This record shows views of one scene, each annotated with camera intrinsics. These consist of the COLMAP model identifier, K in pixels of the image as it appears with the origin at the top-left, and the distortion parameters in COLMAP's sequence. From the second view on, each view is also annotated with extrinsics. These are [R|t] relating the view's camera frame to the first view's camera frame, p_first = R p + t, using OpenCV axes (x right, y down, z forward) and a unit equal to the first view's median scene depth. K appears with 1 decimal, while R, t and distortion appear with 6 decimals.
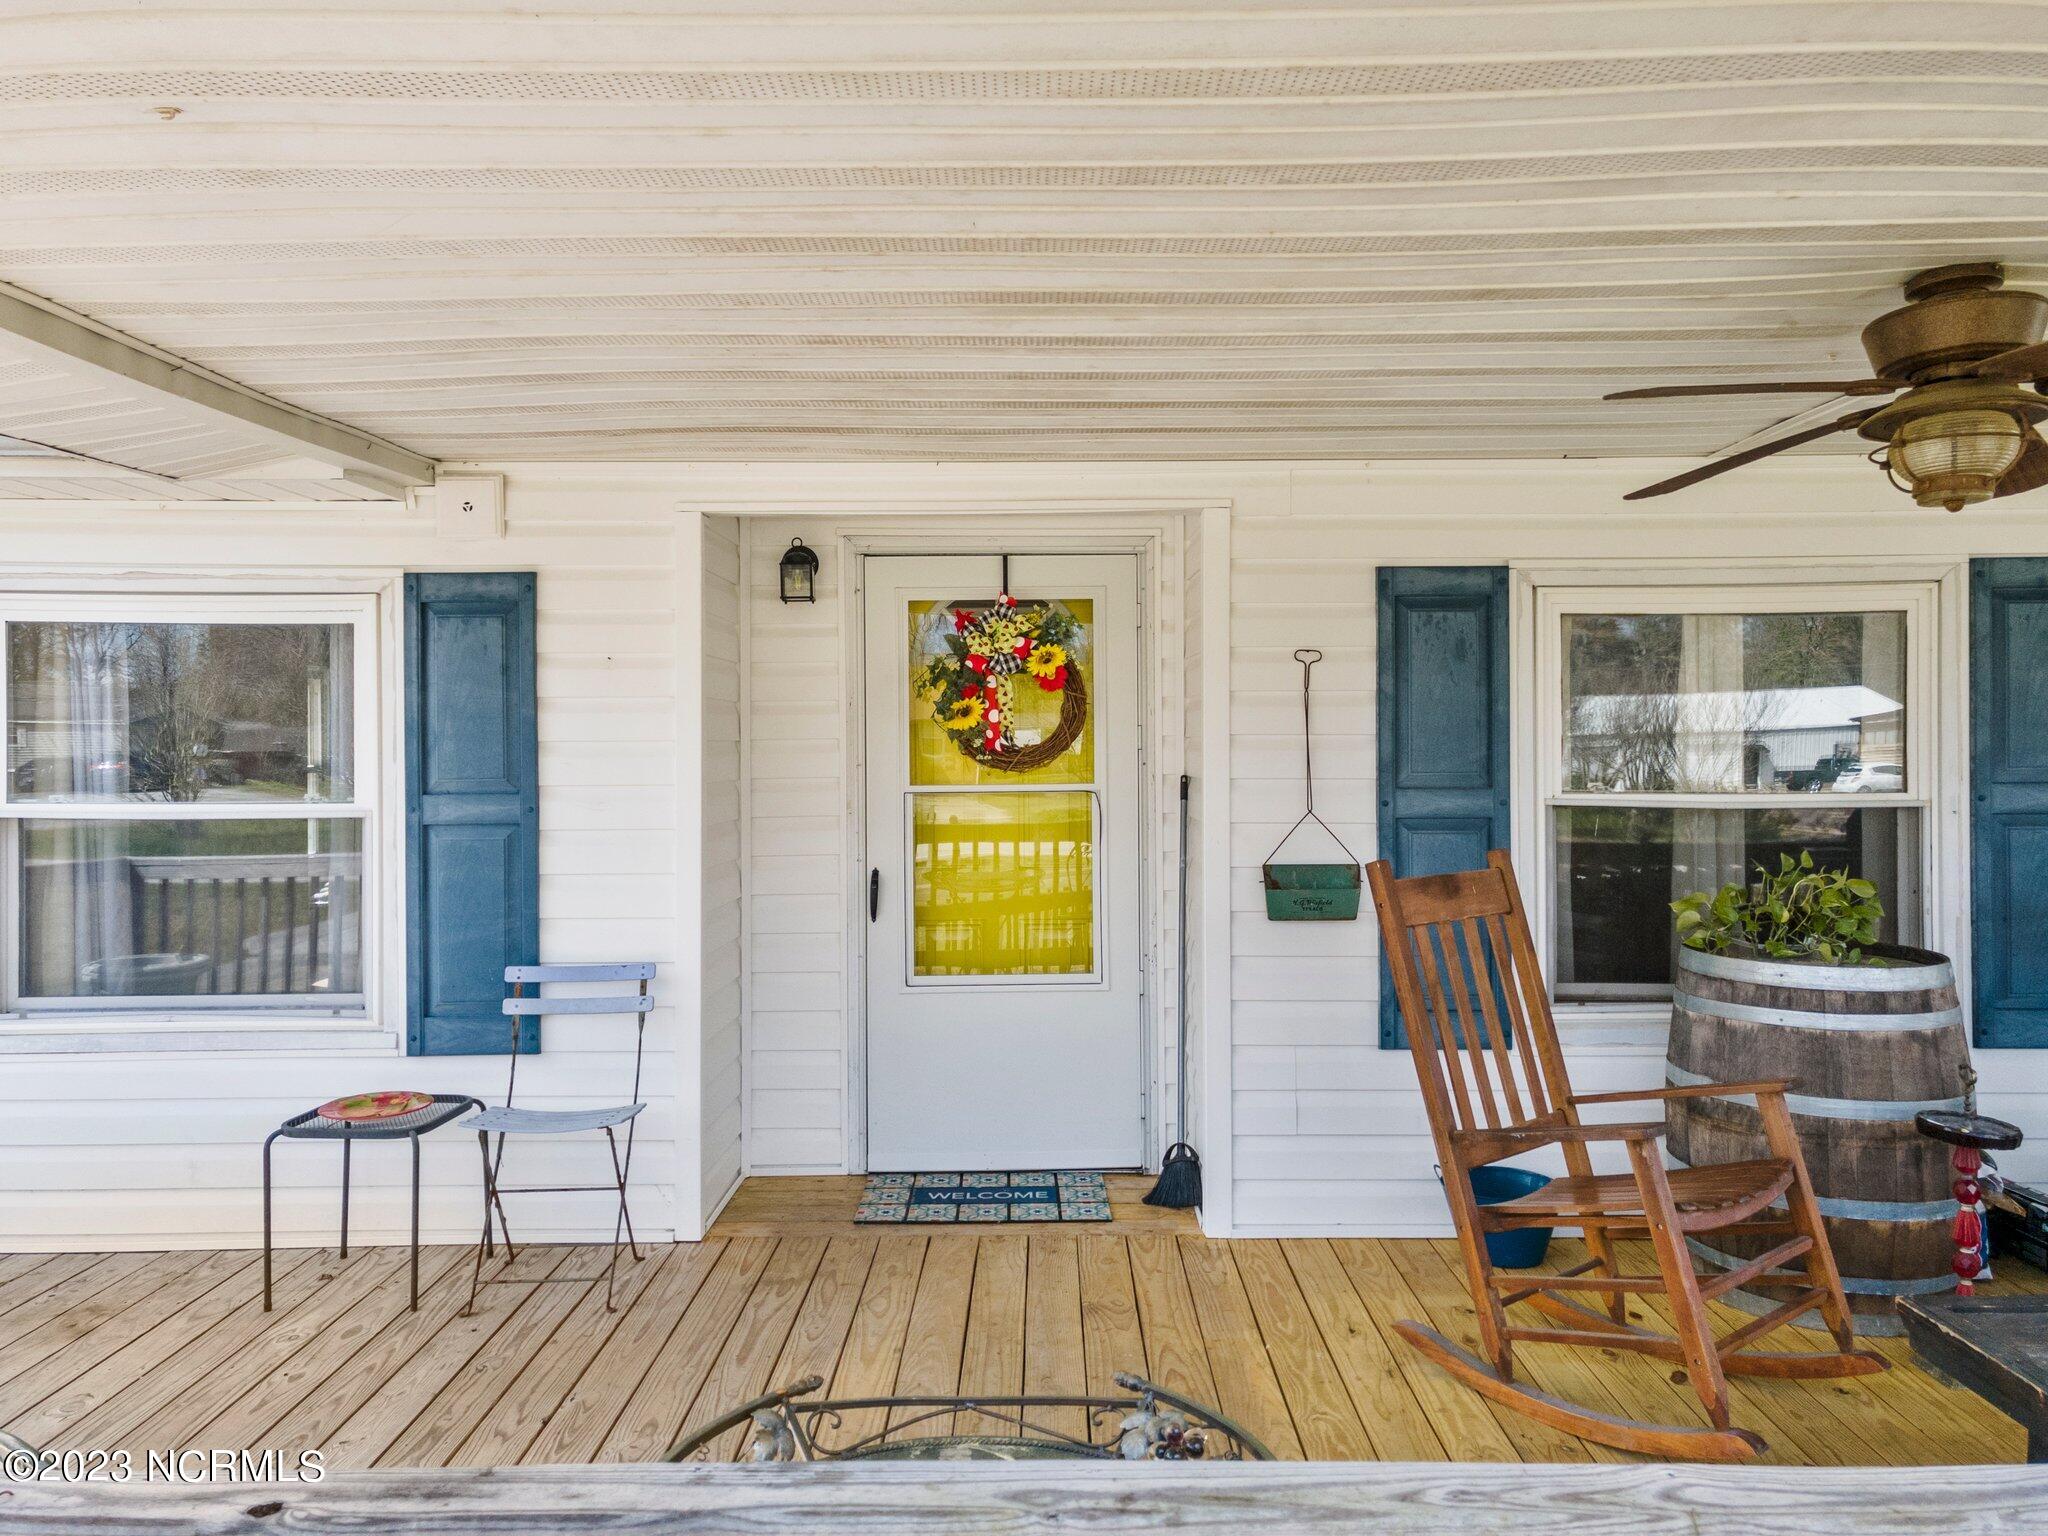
lens RADIAL K [[1583.9, 0, 1024.0], [0, 1583.9, 768.0], [0, 0, 1]] dist [0.089503, -0.000268]
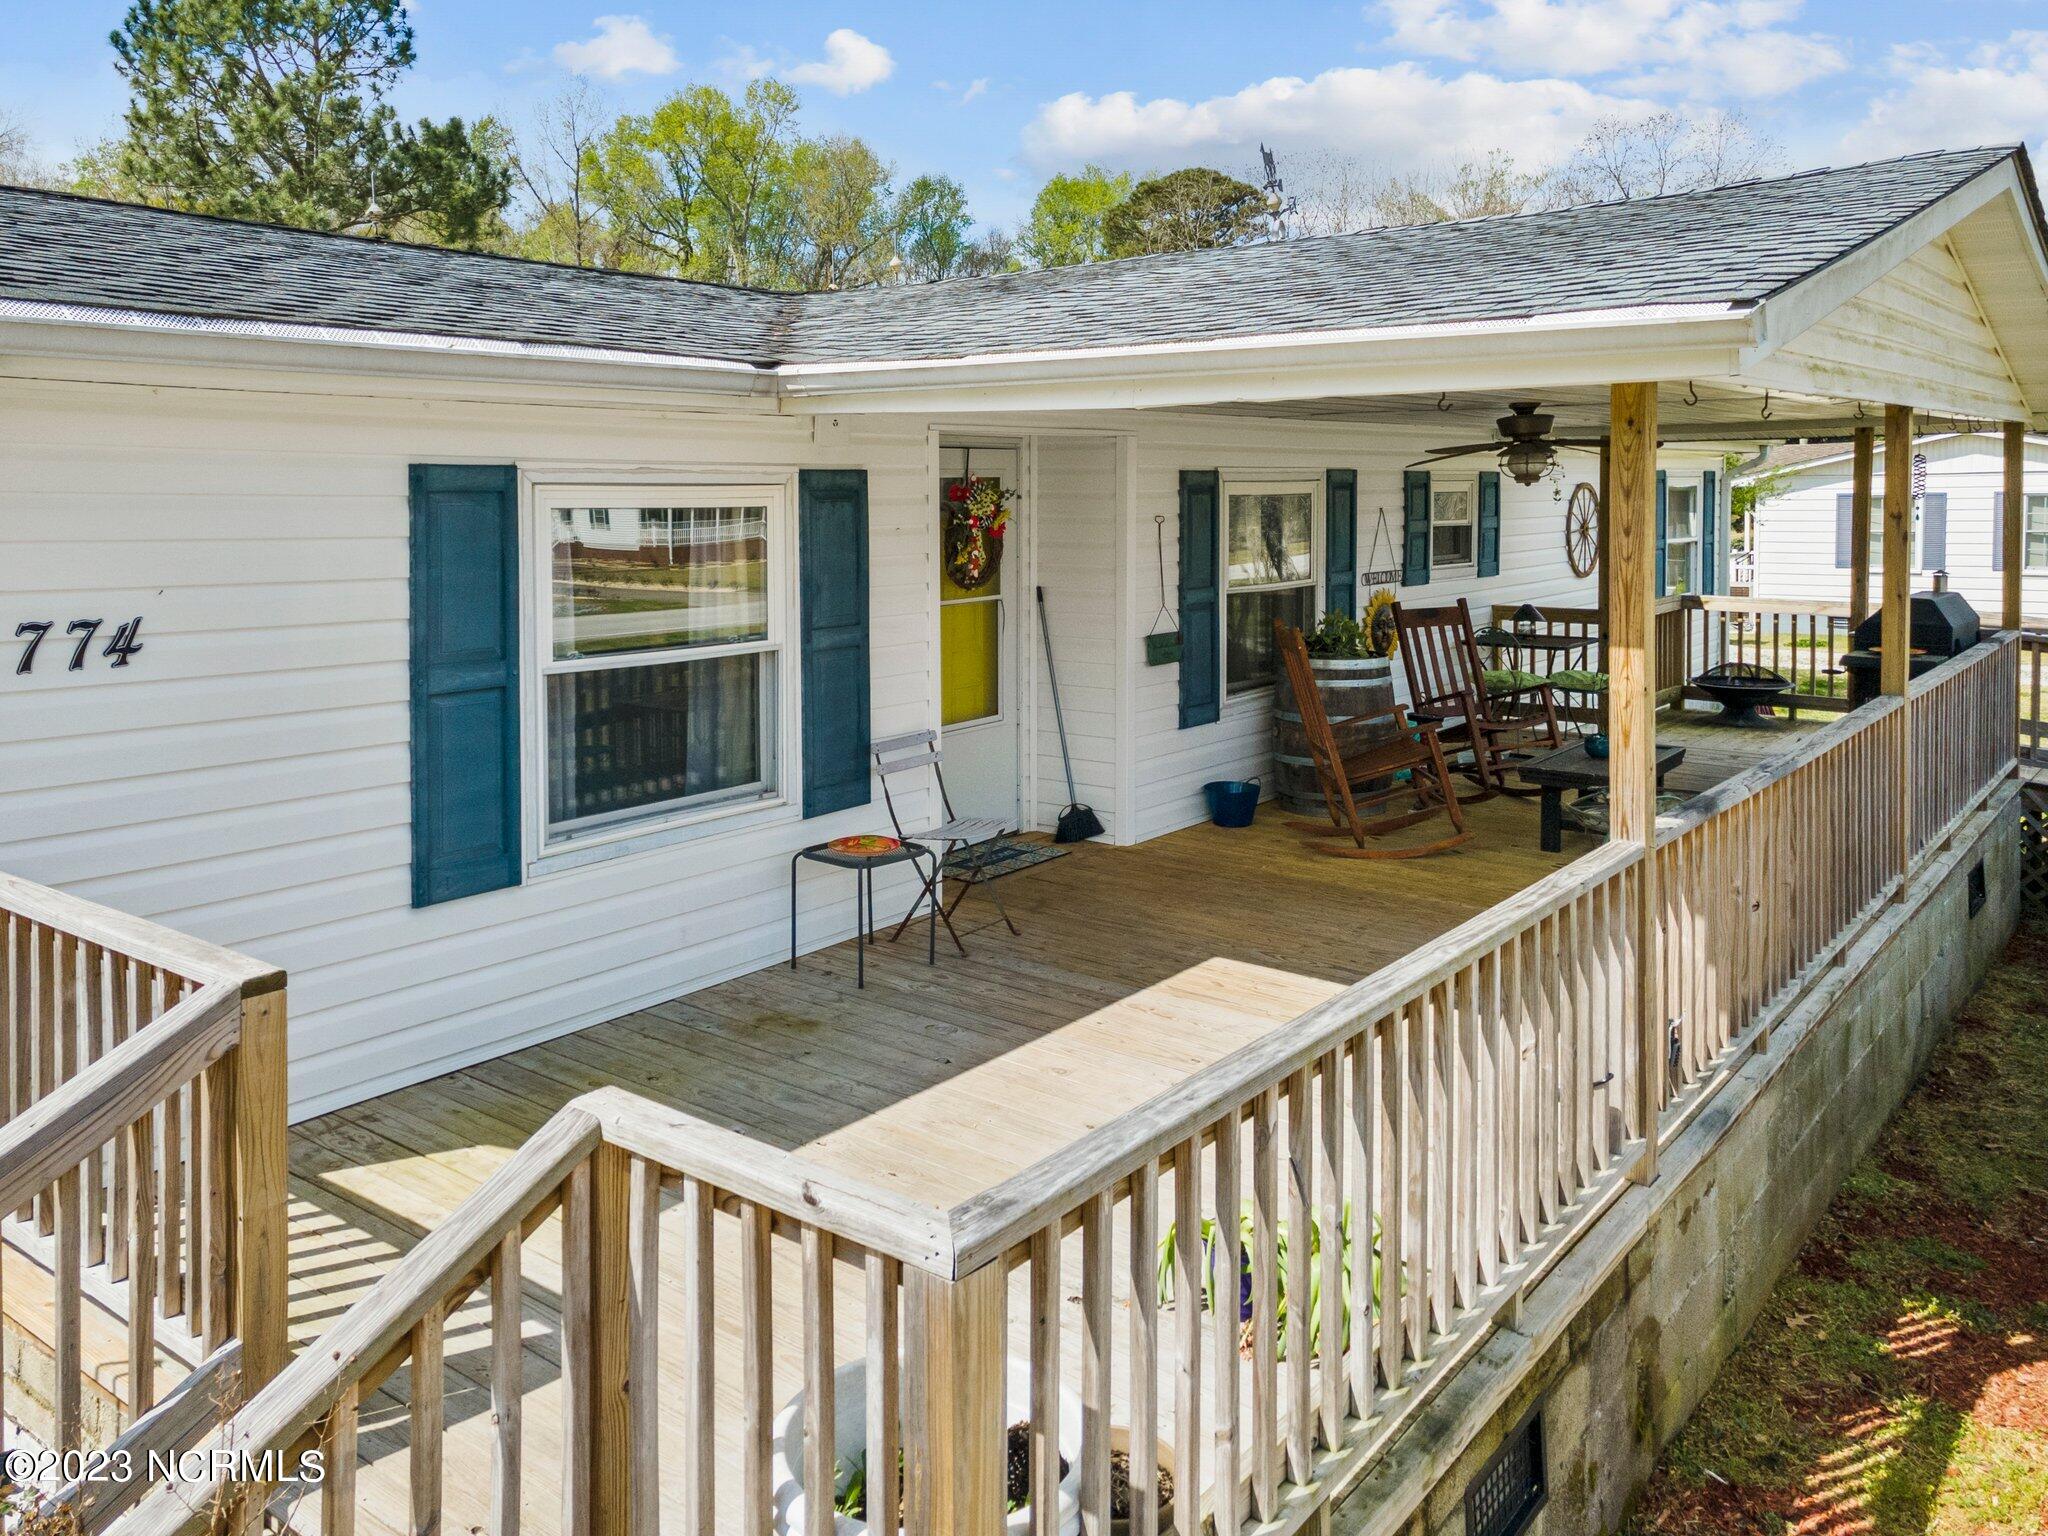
lens RADIAL K [[1583.9, 0, 1024.0], [0, 1583.9, 768.0], [0, 0, 1]] dist [0.089503, -0.000268]
pose [[0.605744, -0.138280, 0.783552, -1.363641], [0.091164, 0.990359, 0.104301, 0.008576], [-0.790420, 0.008252, 0.612510, 0.004738]]
